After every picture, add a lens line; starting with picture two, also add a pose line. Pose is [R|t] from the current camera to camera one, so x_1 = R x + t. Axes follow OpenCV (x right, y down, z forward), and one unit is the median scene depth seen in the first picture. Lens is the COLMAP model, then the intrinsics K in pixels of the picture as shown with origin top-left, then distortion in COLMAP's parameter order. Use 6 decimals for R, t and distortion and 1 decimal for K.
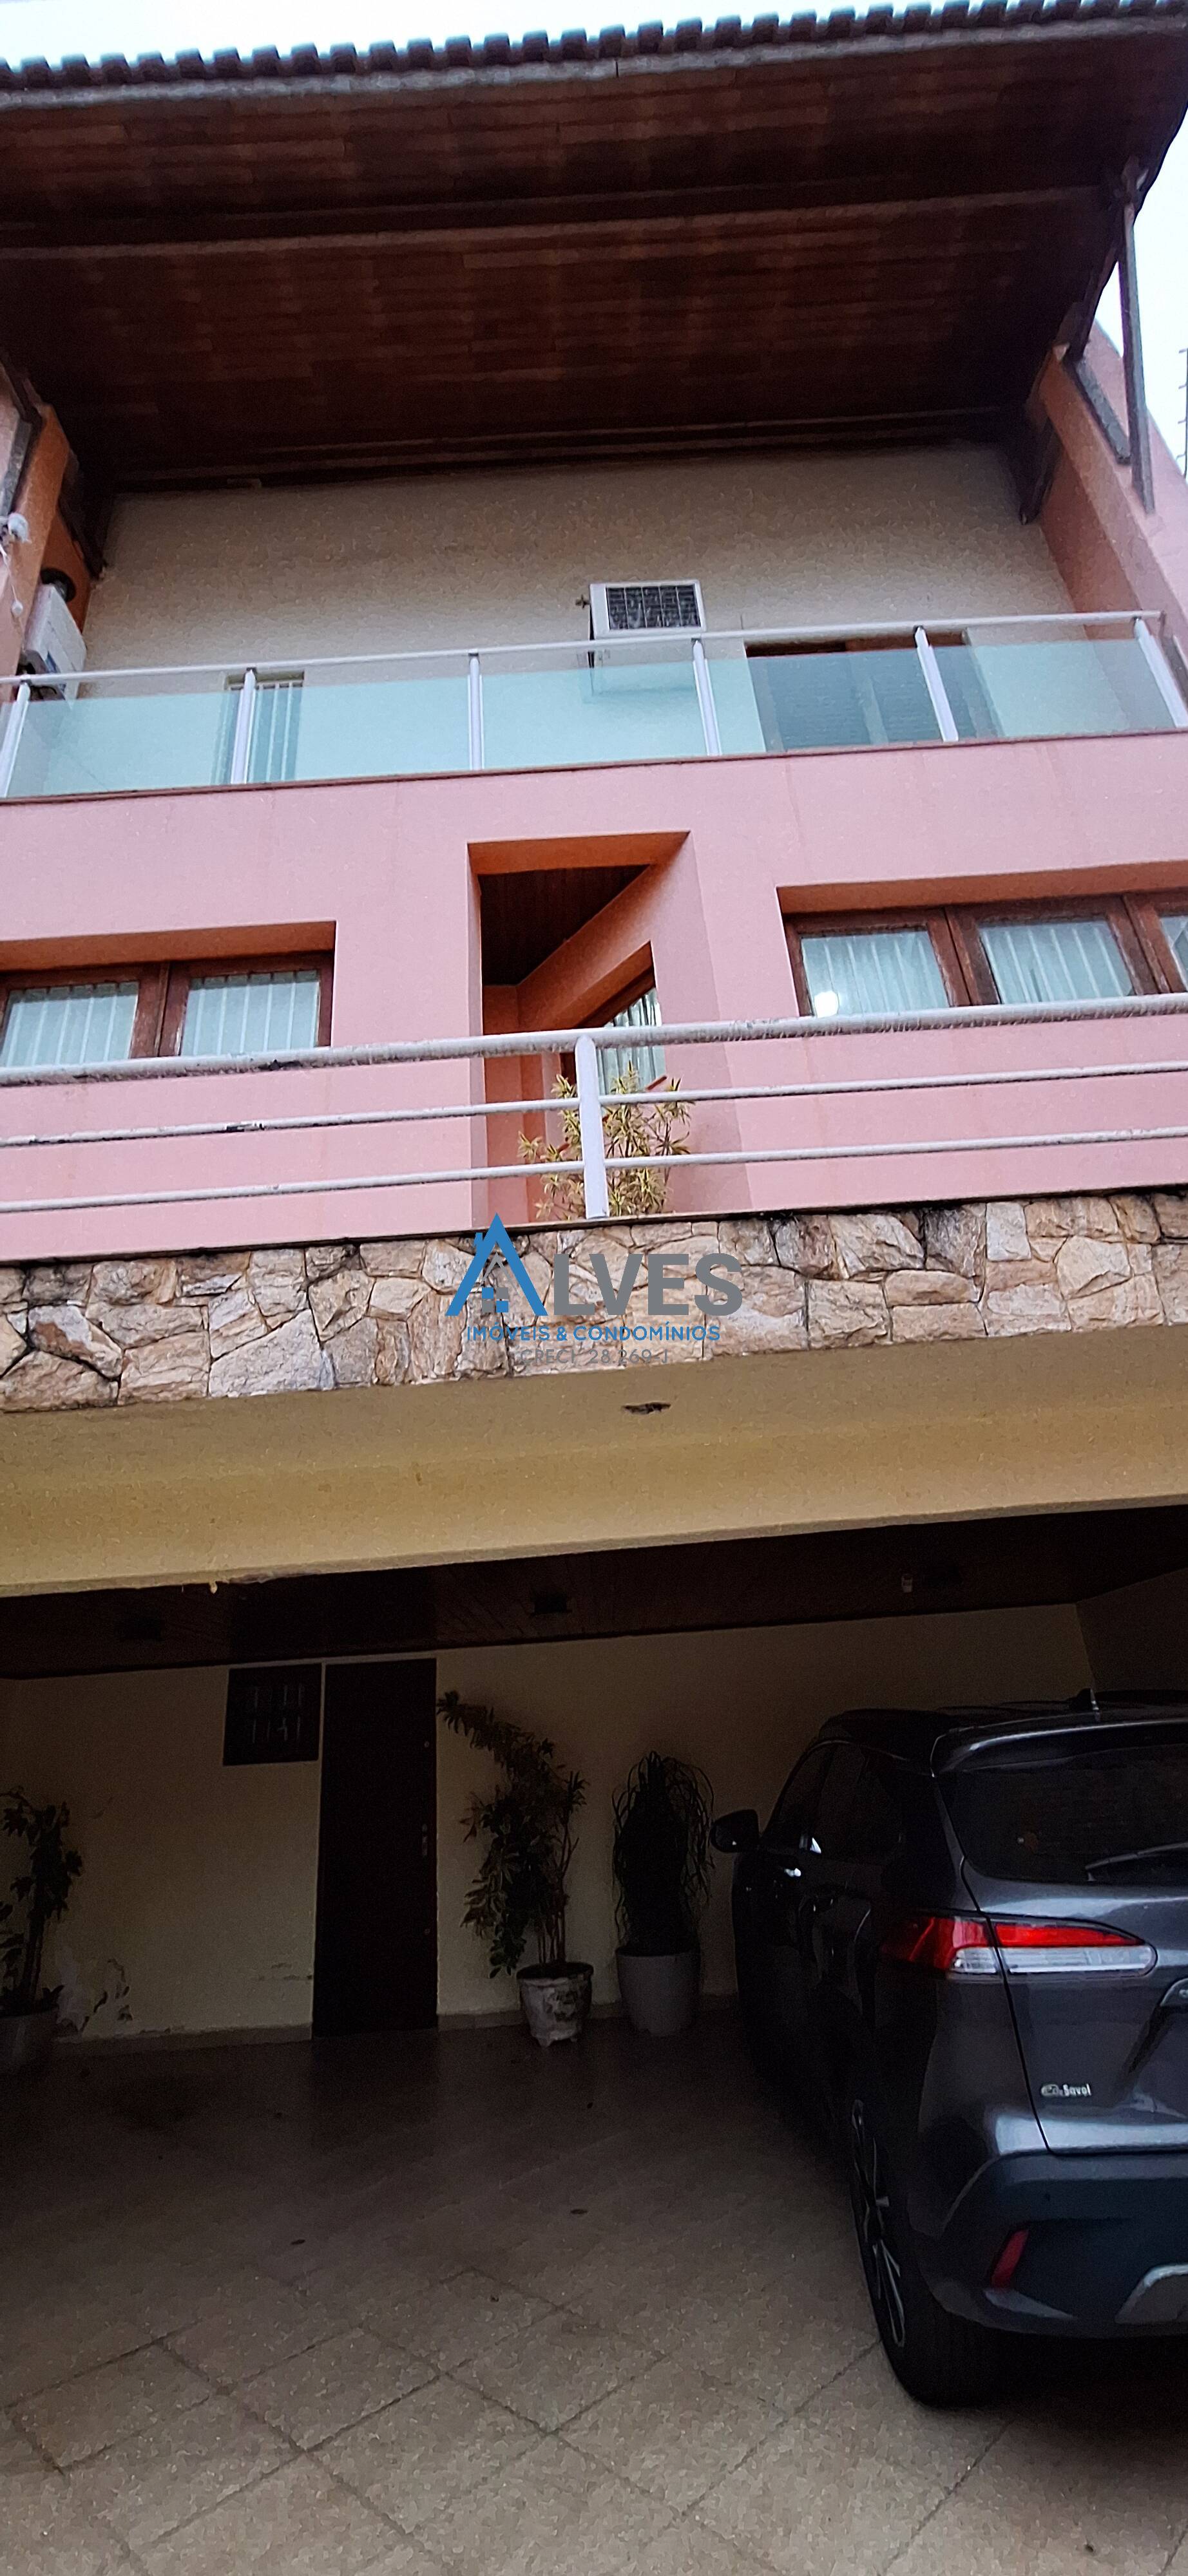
lens RADIAL K [[1005.4, 0, 597.3], [0, 1005.4, 1289.4], [0, 0, 1]] dist [-0.016982, 0.001380]
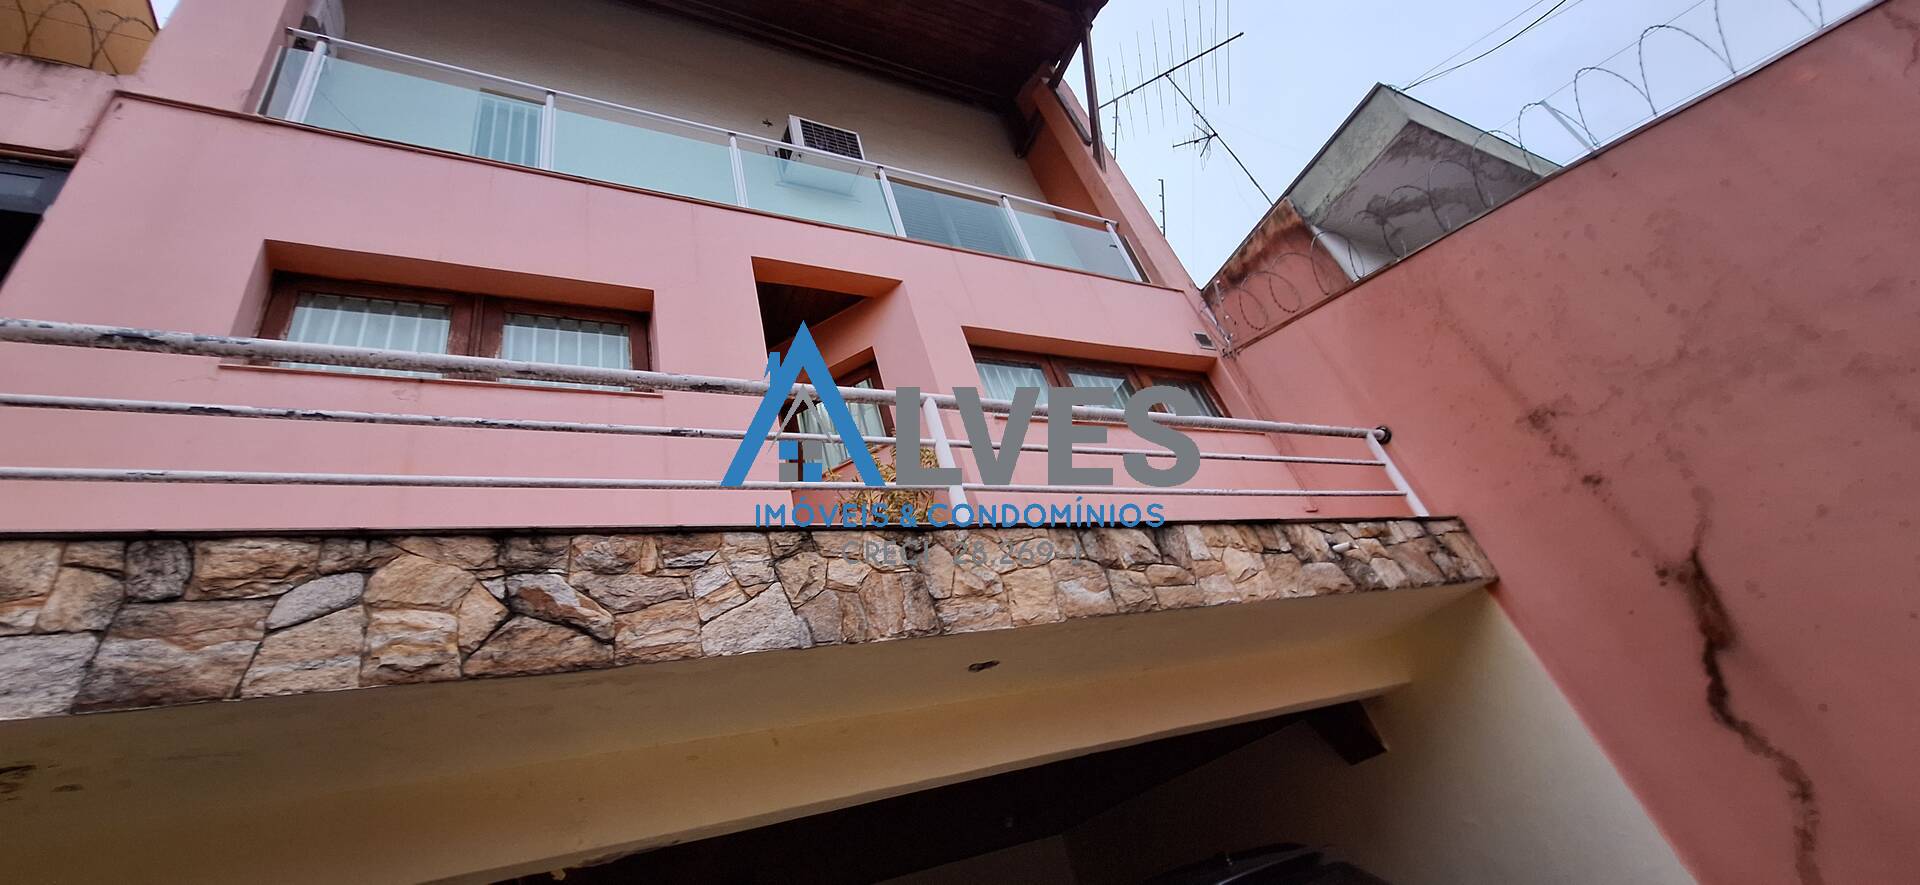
lens RADIAL K [[749.2, 0, 965.4], [0, 749.2, 438.3], [0, 0, 1]] dist [-0.016982, 0.001380]
pose [[0.883290, 0.106668, 0.456531, -0.514887], [0.011145, 0.968720, -0.247904, 0.077859], [-0.468694, 0.224060, 0.854472, 0.089314]]
